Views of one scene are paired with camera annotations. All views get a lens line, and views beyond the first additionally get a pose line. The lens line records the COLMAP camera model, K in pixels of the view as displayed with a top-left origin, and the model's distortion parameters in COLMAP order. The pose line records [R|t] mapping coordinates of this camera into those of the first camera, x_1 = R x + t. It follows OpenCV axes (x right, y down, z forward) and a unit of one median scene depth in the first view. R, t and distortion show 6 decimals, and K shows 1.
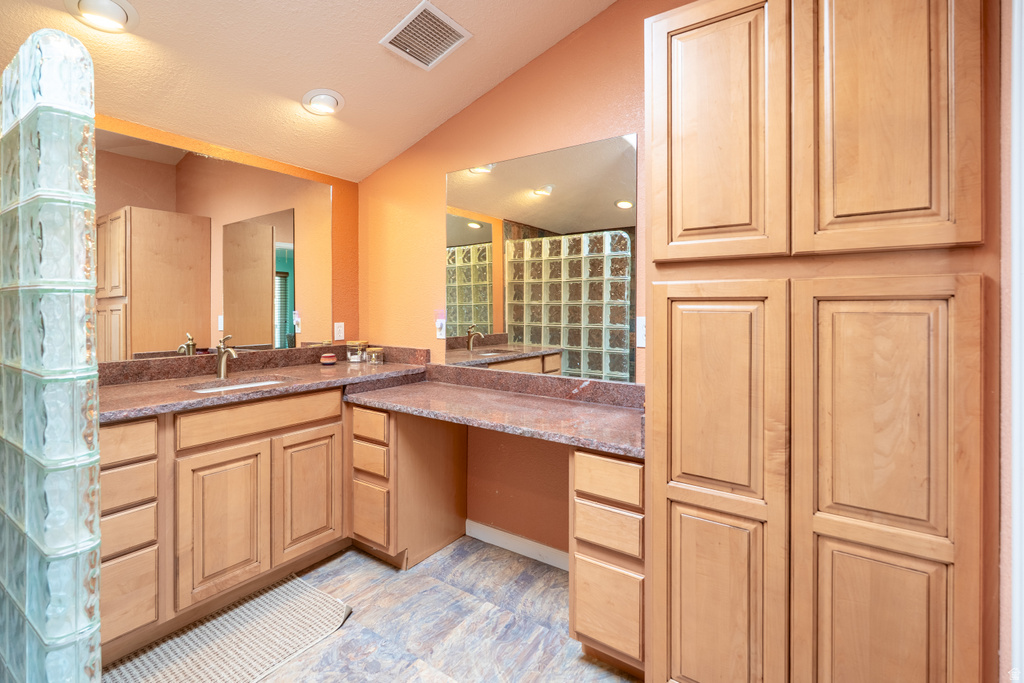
lens RADIAL K [[458.0, 0, 514.4], [0, 458.0, 309.6], [0, 0, 1]] dist [-0.003180, -0.000560]
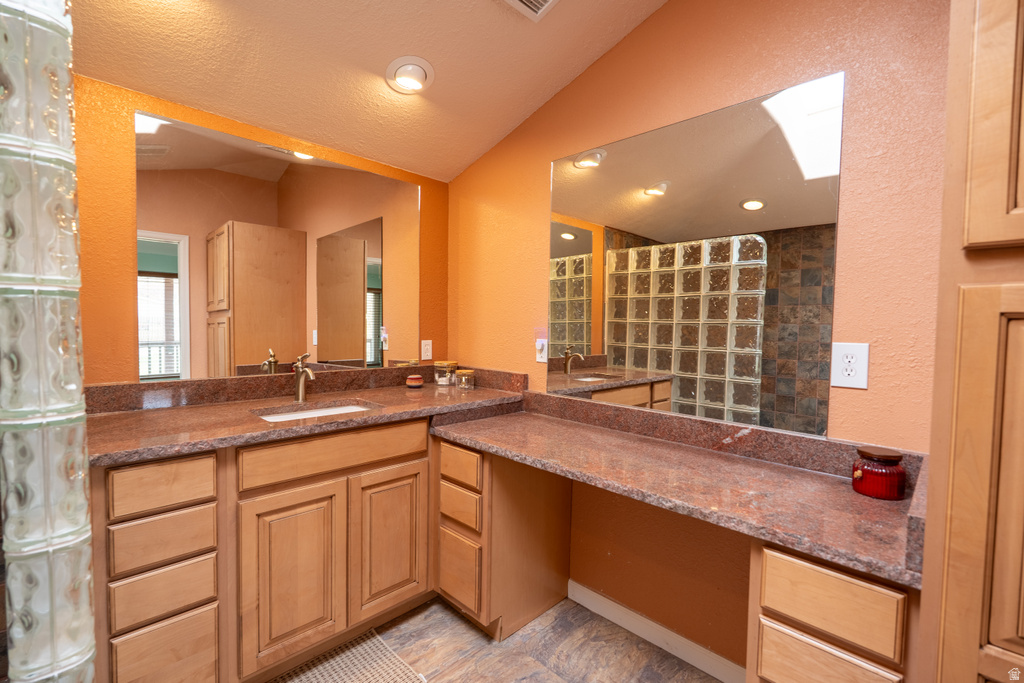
lens RADIAL K [[450.9, 0, 512.0], [0, 450.9, 341.5], [0, 0, 1]] dist [-0.000920, -0.000111]
pose [[0.983258, 0.020460, -0.181064, -0.076702], [-0.014848, 0.999368, 0.032300, -0.000463], [0.181610, -0.029071, 0.982941, 0.213290]]
